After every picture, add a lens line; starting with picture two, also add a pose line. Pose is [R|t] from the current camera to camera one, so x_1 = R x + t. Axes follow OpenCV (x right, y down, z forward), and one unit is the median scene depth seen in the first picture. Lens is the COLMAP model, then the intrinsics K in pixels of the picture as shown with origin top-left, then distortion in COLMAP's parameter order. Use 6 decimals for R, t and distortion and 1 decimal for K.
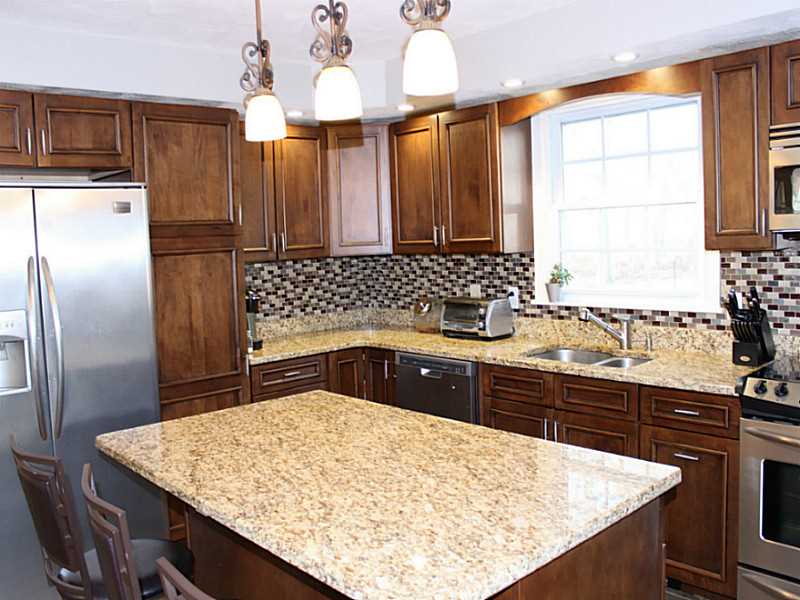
lens RADIAL K [[707.6, 0, 400.0], [0, 707.6, 300.0], [0, 0, 1]] dist [-0.107468, 0.007880]
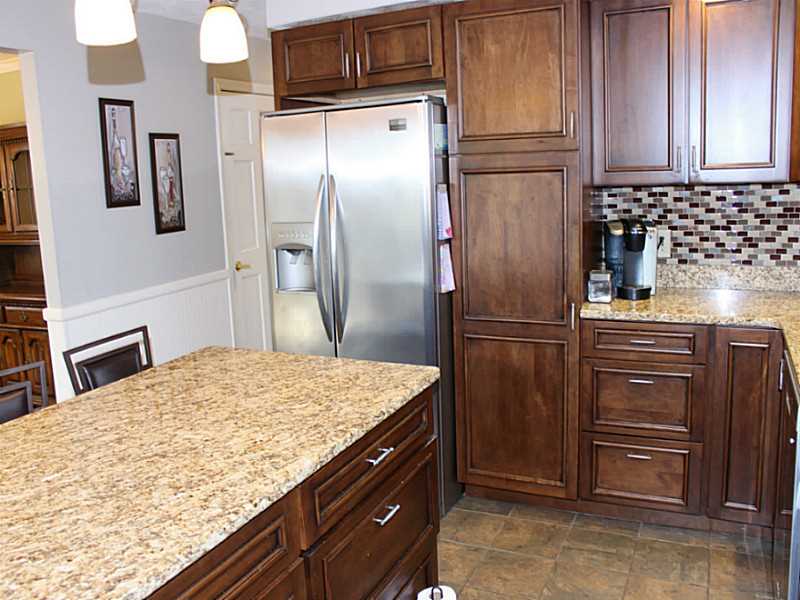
lens RADIAL K [[690.2, 0, 404.6], [0, 690.2, 297.0], [0, 0, 1]] dist [-0.161774, 0.113800]
pose [[0.372150, 0.192828, -0.907922, 0.411415], [-0.049497, 0.980913, 0.188042, -0.065245], [0.926852, -0.025041, 0.374591, 0.540995]]
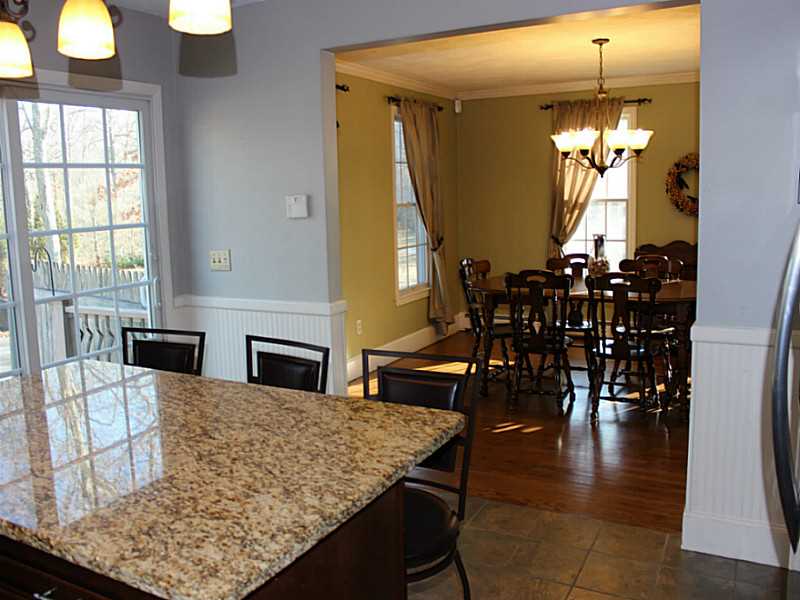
lens RADIAL K [[690.2, 0, 404.6], [0, 690.2, 297.0], [0, 0, 1]] dist [-0.161774, 0.113800]
pose [[-0.942790, 0.117714, -0.311913, -0.093426], [0.038223, 0.967587, 0.249627, -0.077839], [0.331188, 0.223424, -0.916731, 1.021529]]
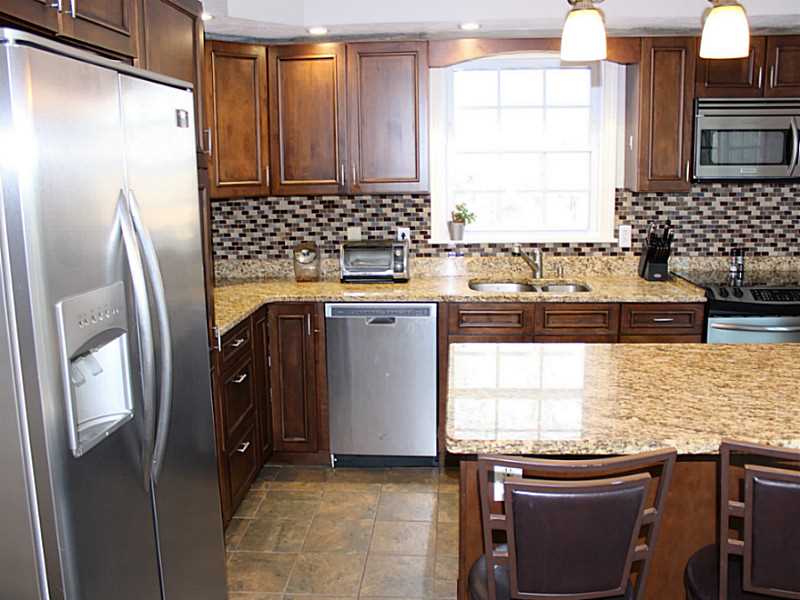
lens RADIAL K [[690.2, 0, 404.6], [0, 690.2, 297.0], [0, 0, 1]] dist [-0.161774, 0.113800]
pose [[0.726885, -0.094796, 0.680185, -0.580039], [0.047612, 0.995000, 0.087790, -0.007593], [-0.685107, -0.031428, 0.727764, 0.320978]]
